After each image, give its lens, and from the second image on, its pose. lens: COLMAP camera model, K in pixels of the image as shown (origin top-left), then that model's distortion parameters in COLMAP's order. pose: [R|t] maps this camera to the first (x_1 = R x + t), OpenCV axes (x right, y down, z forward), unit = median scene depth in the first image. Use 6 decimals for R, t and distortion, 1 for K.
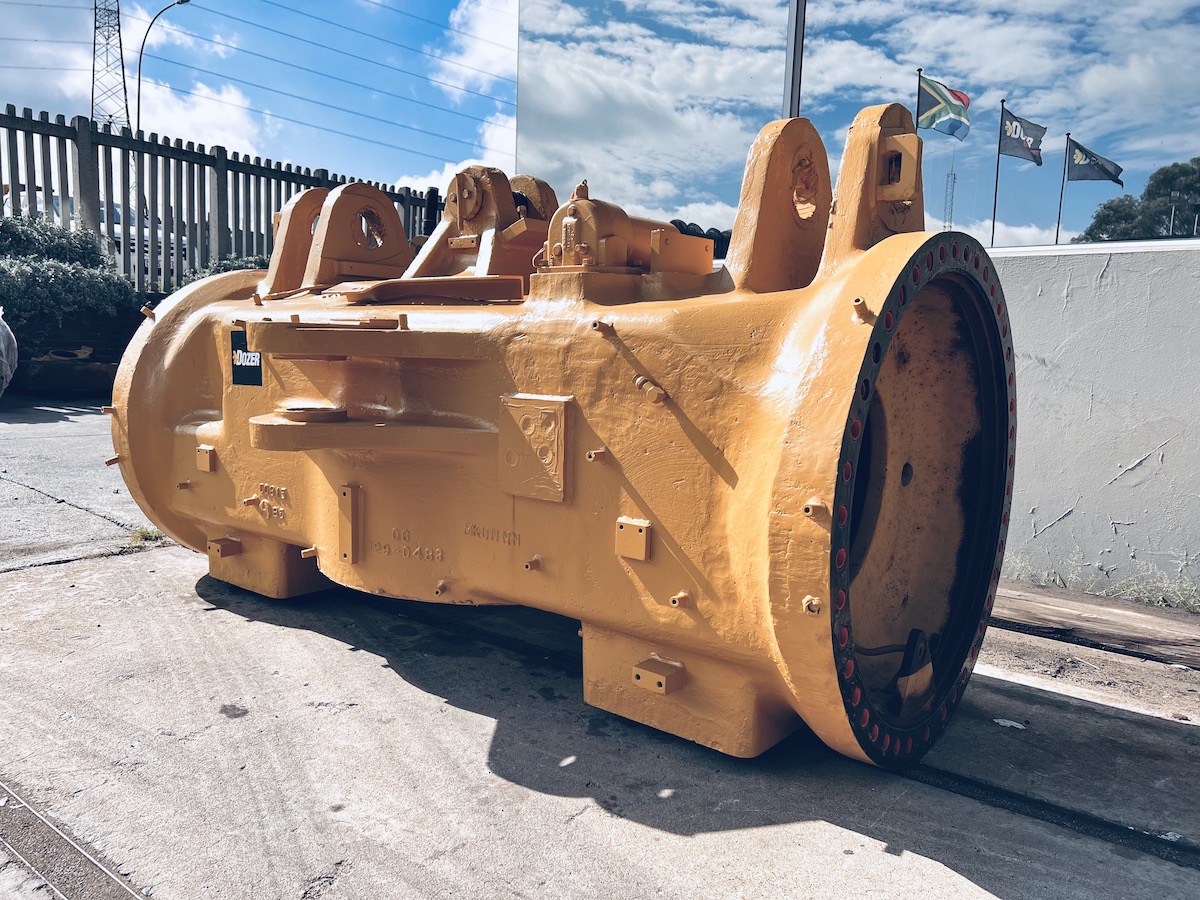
lens RADIAL K [[904.3, 0, 593.8], [0, 904.3, 454.0], [0, 0, 1]] dist [0.049638, -0.058096]
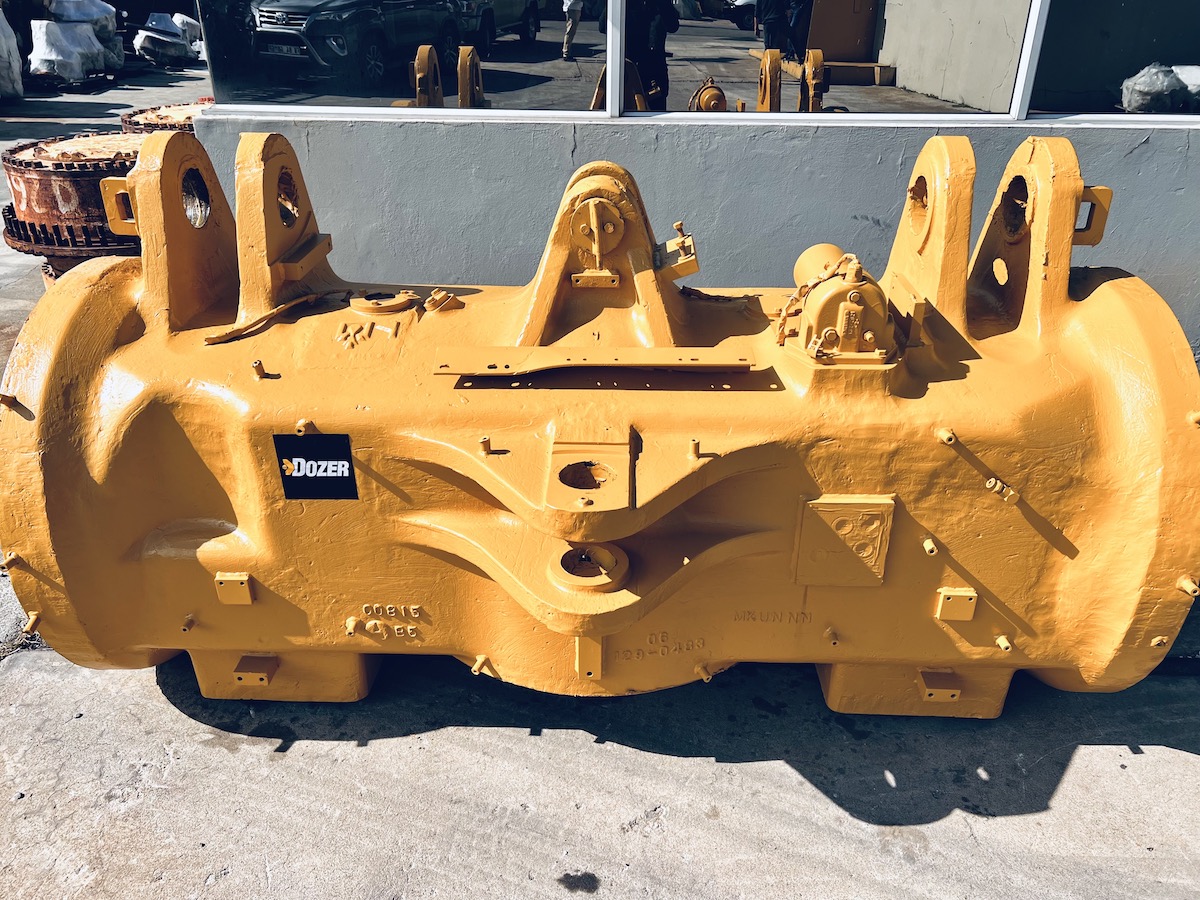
lens RADIAL K [[904.3, 0, 601.4], [0, 904.3, 450.4], [0, 0, 1]] dist [0.049638, -0.058096]
pose [[0.800874, -0.298584, 0.519084, -0.784588], [0.091277, 0.917564, 0.386968, -0.522191], [-0.591836, -0.262533, 0.762107, 0.417825]]
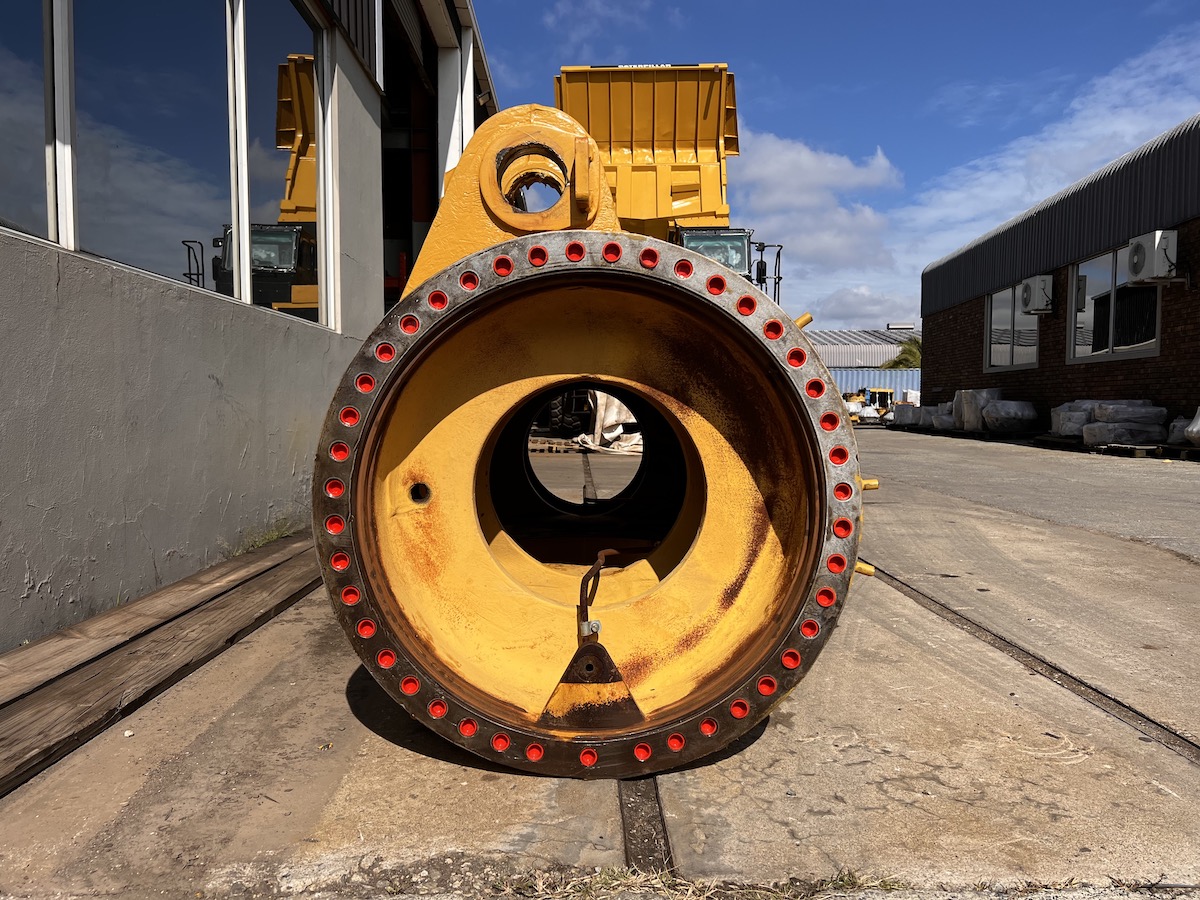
lens RADIAL K [[904.3, 0, 607.0], [0, 904.3, 456.4], [0, 0, 1]] dist [0.049638, -0.058096]
pose [[-0.649139, -0.079000, 0.756556, -1.355701], [0.066698, 0.984850, 0.160067, -0.272532], [-0.757740, 0.154367, -0.634035, 2.342665]]
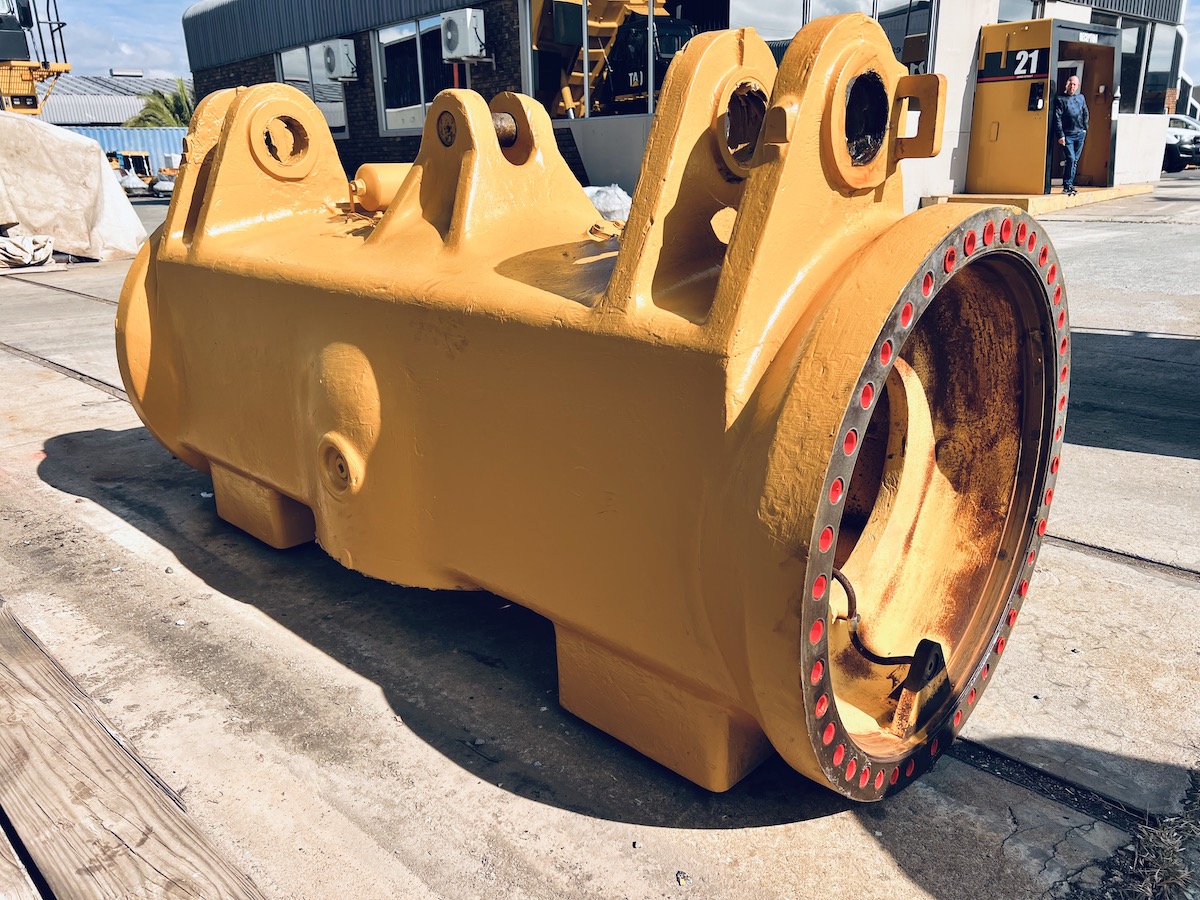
lens RADIAL K [[904.3, 0, 606.7], [0, 904.3, 453.1], [0, 0, 1]] dist [0.049638, -0.058096]
pose [[-0.996860, -0.036674, 0.070185, -0.378247], [-0.003154, 0.903980, 0.427563, -0.490471], [-0.079126, 0.425999, -0.901257, 2.552675]]
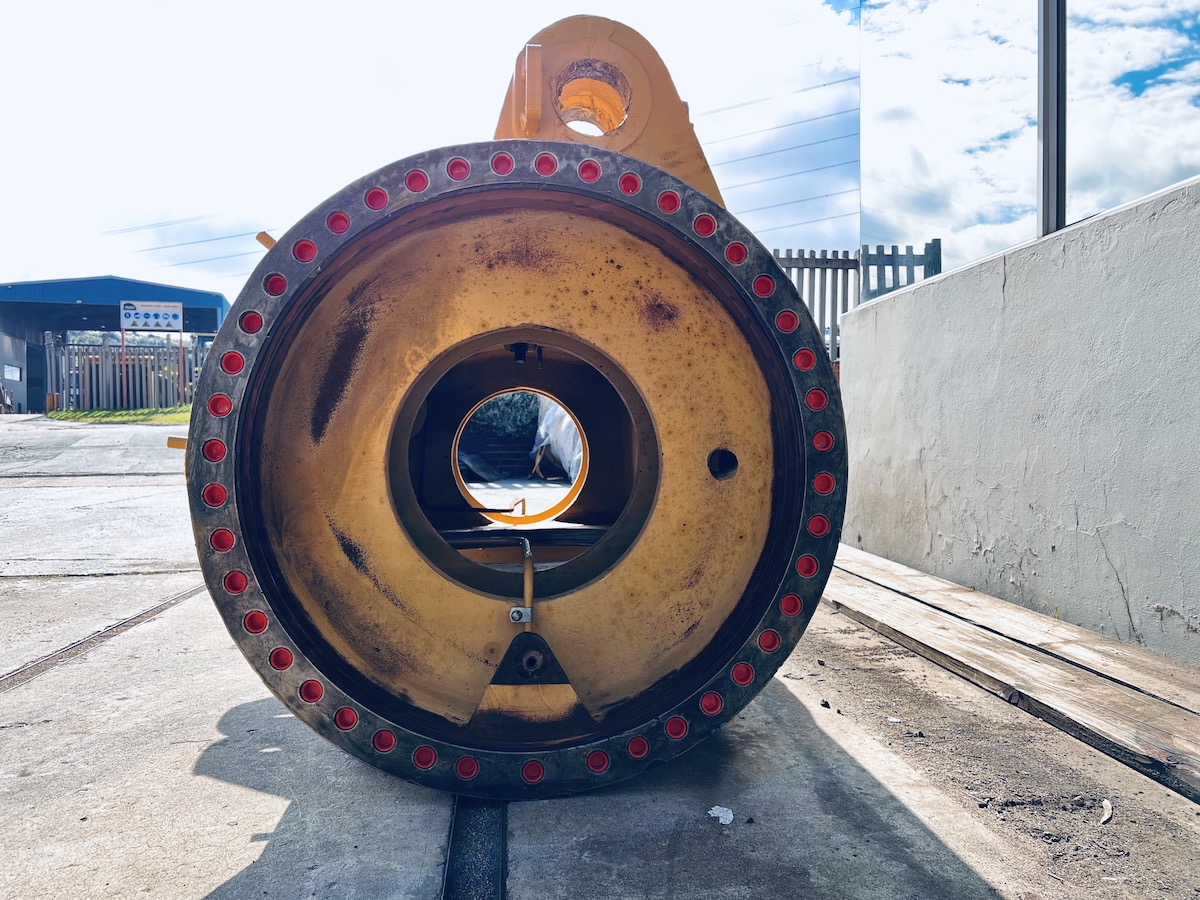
lens RADIAL K [[904.3, 0, 592.9], [0, 904.3, 446.8], [0, 0, 1]] dist [0.049638, -0.058096]
pose [[0.691538, -0.028813, -0.721765, 0.965038], [-0.059330, 0.993562, -0.096508, 0.103158], [0.719899, 0.109561, 0.685377, 0.474284]]
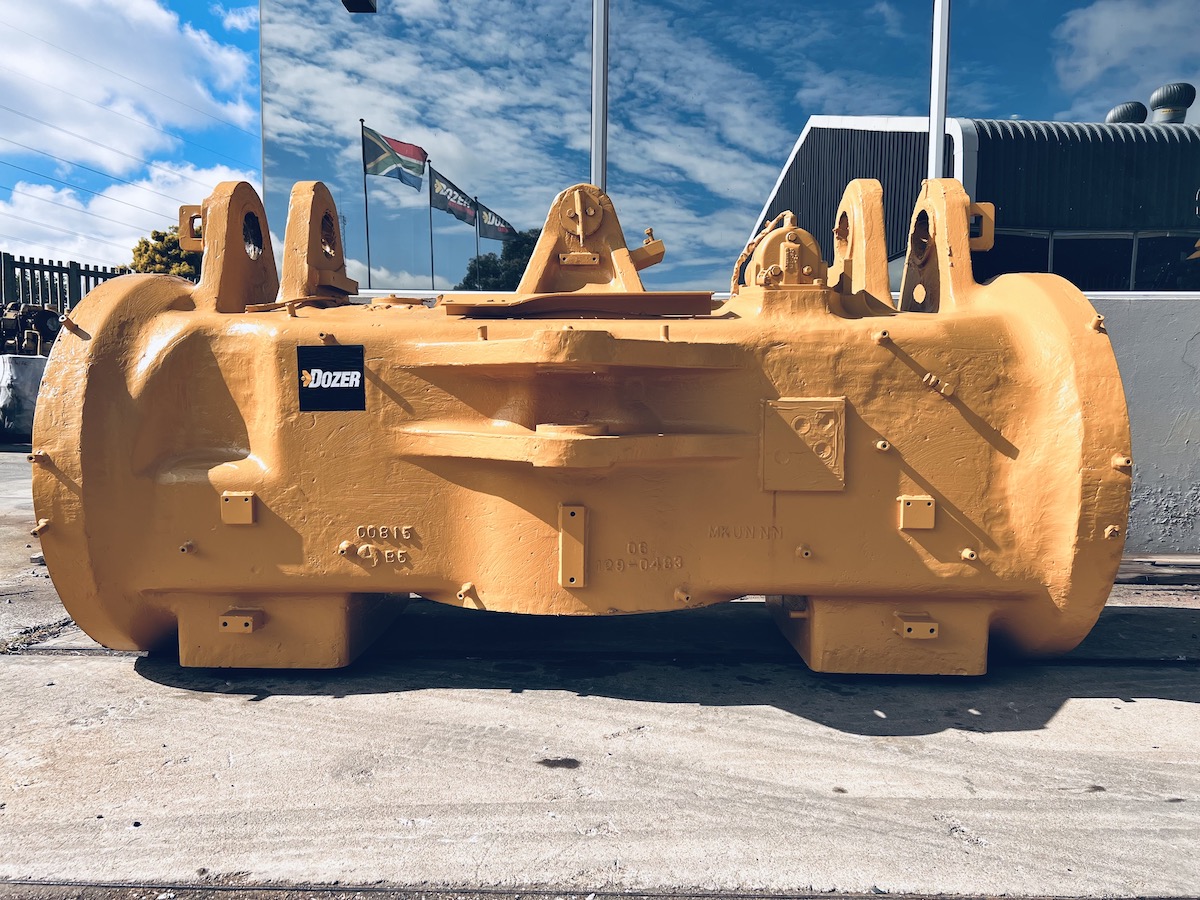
lens RADIAL K [[904.3, 0, 594.1], [0, 904.3, 458.6], [0, 0, 1]] dist [0.049638, -0.058096]
pose [[0.796775, -0.065531, 0.600712, -0.947858], [0.090331, 0.995849, -0.011177, -0.001651], [-0.597486, 0.063168, 0.799387, 0.268767]]
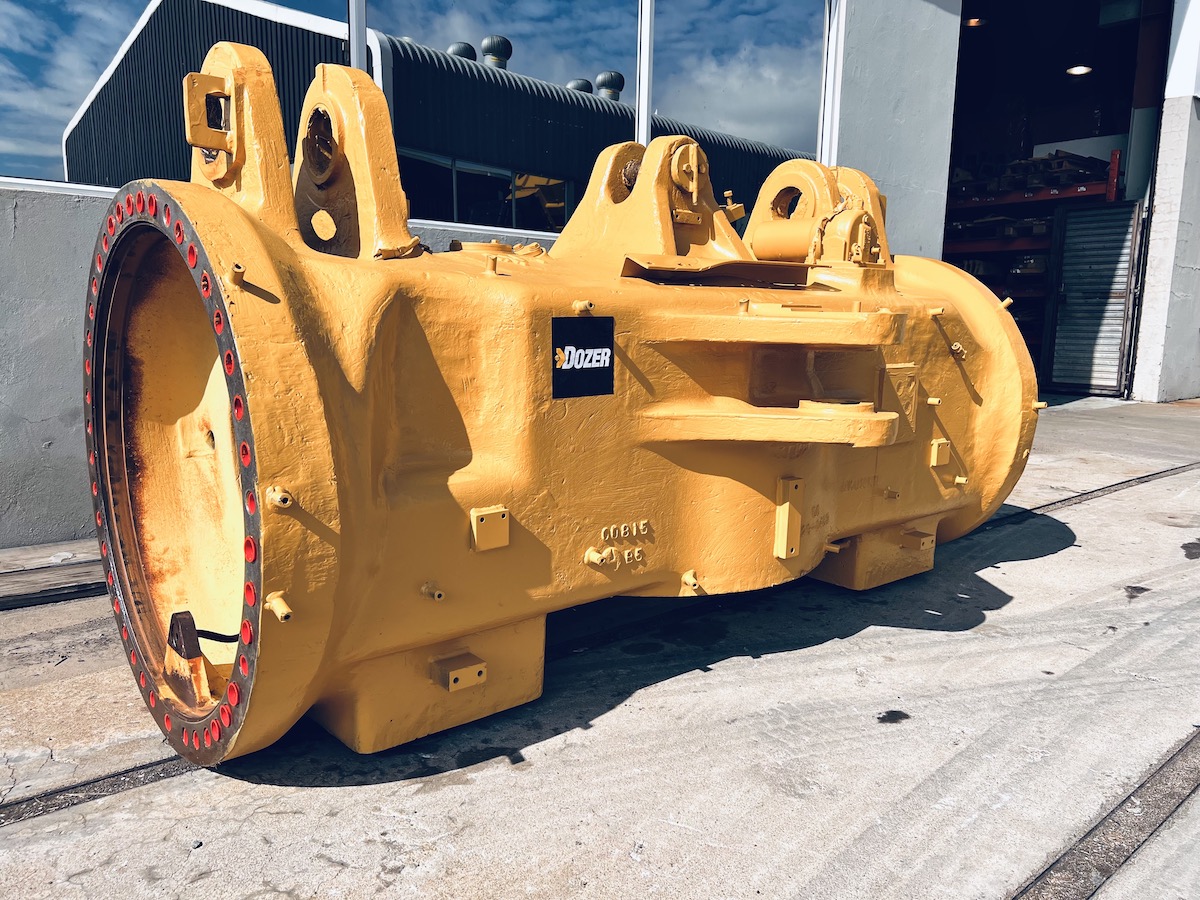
lens RADIAL K [[904.3, 0, 604.6], [0, 904.3, 456.0], [0, 0, 1]] dist [0.049638, -0.058096]
pose [[0.177784, -0.180375, 0.967397, -1.435647], [0.102038, 0.981138, 0.164185, -0.194283], [-0.978765, 0.069522, 0.192836, 1.173697]]
